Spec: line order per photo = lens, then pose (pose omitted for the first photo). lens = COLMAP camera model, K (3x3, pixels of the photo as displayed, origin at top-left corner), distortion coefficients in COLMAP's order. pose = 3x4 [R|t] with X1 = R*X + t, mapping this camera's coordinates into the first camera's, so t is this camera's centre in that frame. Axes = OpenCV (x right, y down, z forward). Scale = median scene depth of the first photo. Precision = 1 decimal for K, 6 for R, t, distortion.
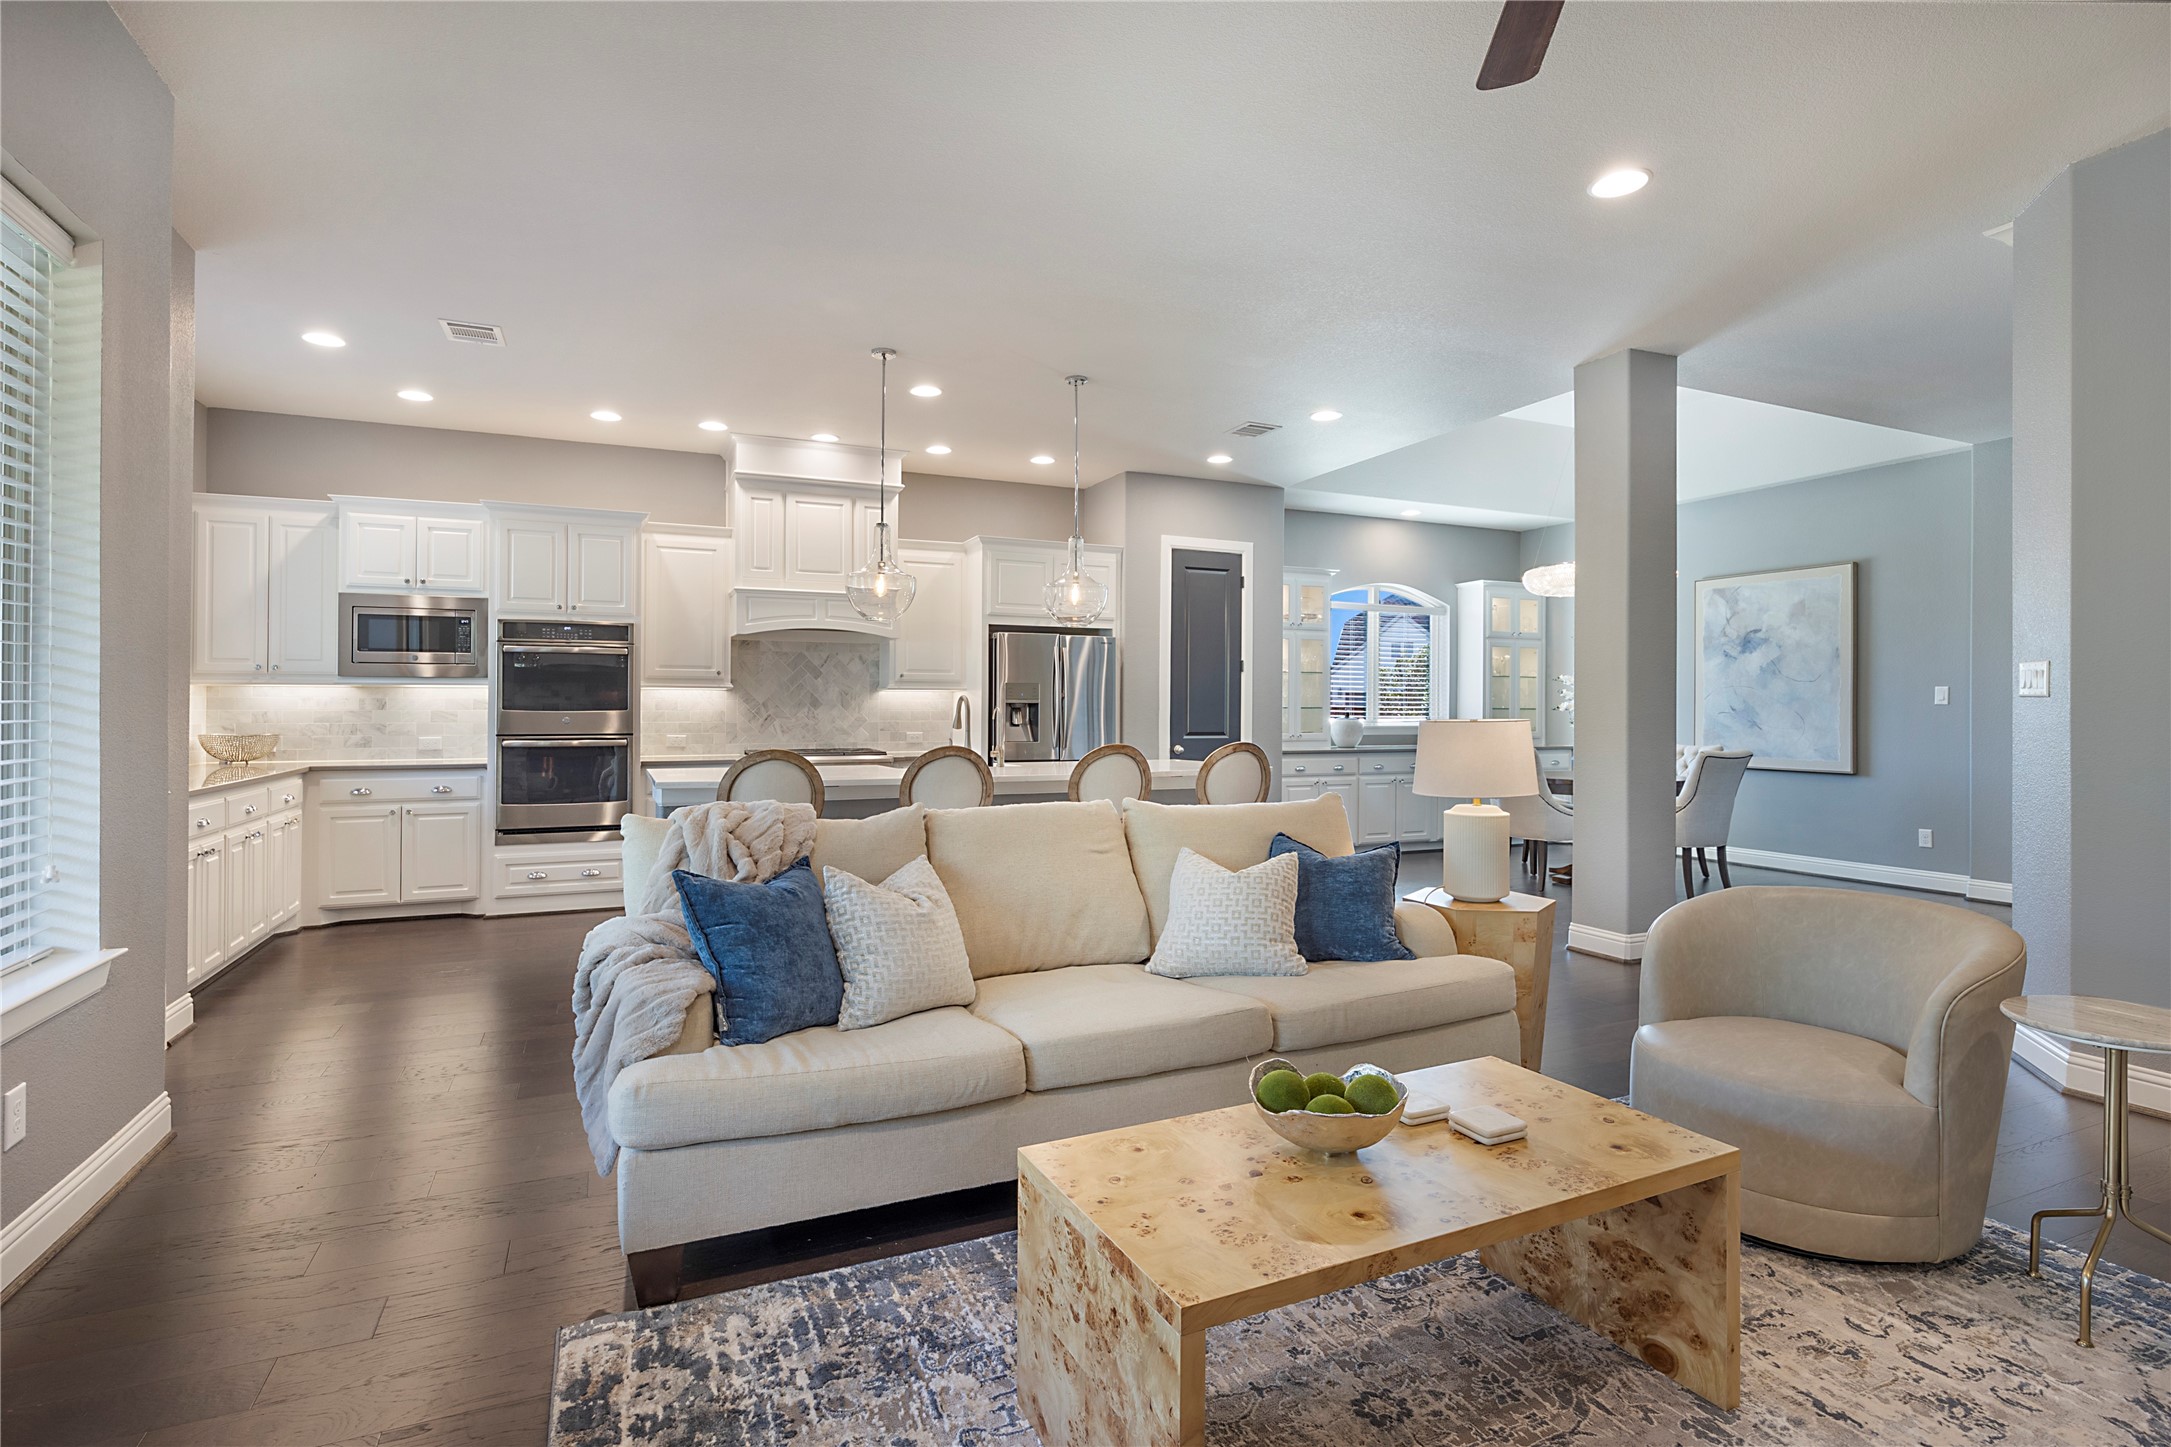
lens RADIAL K [[1066.6, 0, 1088.2], [0, 1066.6, 715.0], [0, 0, 1]] dist [-0.007796, -0.000161]
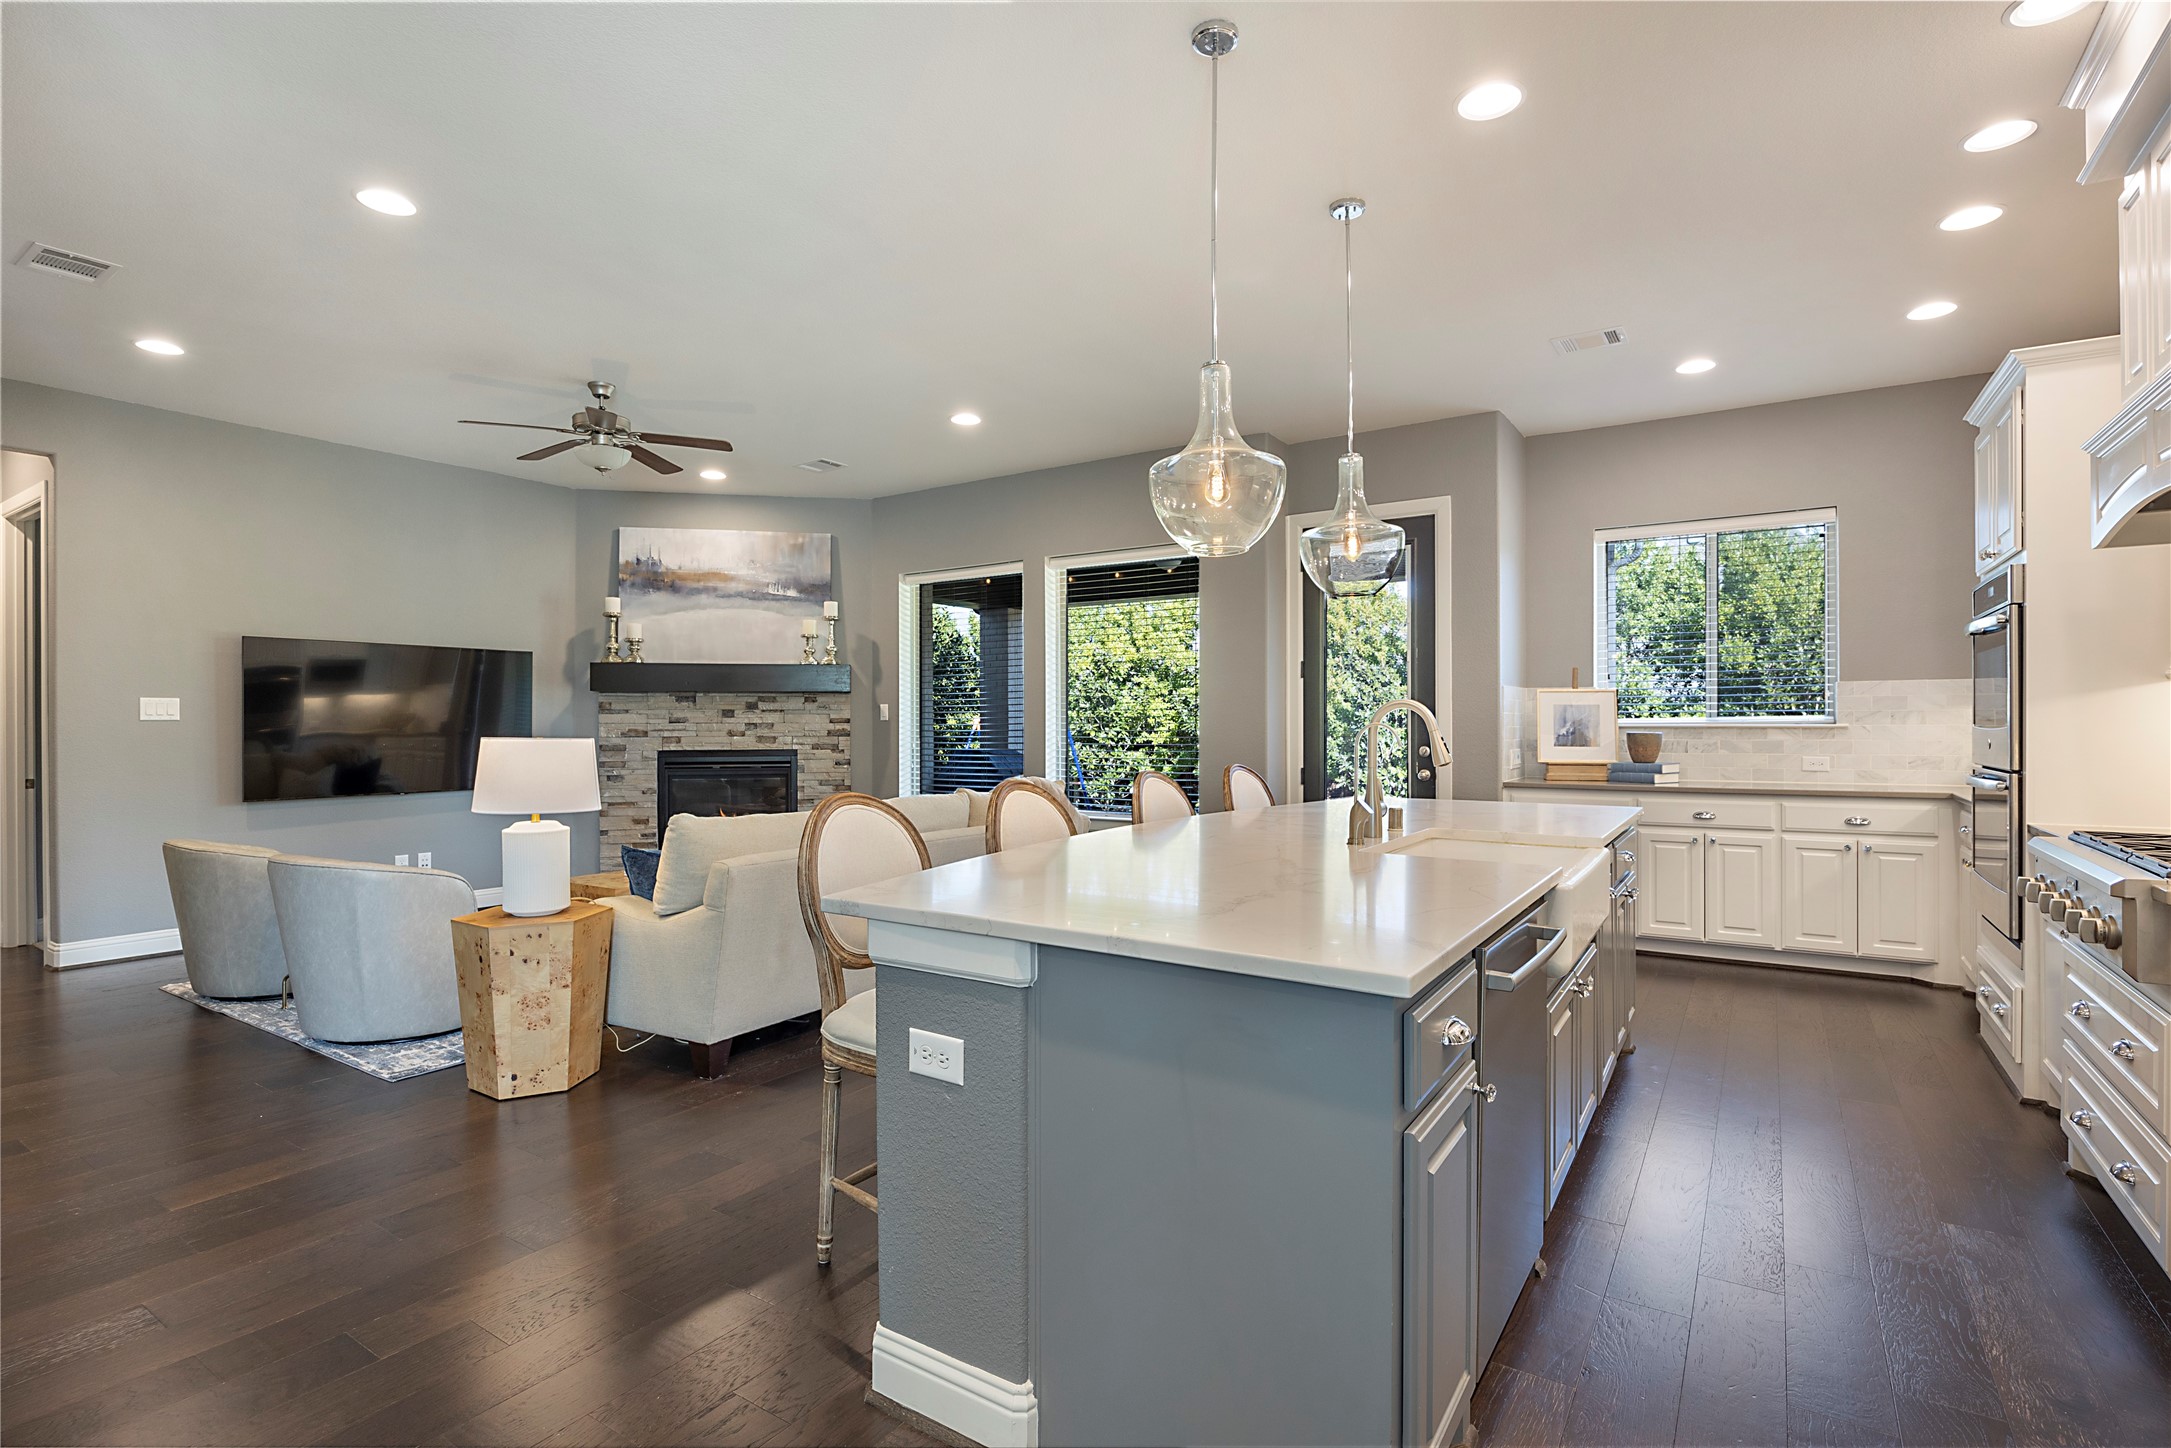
lens RADIAL K [[1020.8, 0, 1085.5], [0, 1020.8, 724.0], [0, 0, 1]] dist [-0.003302, -0.000834]
pose [[-0.847263, 0.001231, -0.531172, 0.209136], [-0.000162, 0.999997, 0.002575, -0.006265], [0.531174, 0.002268, -0.847260, 1.037907]]
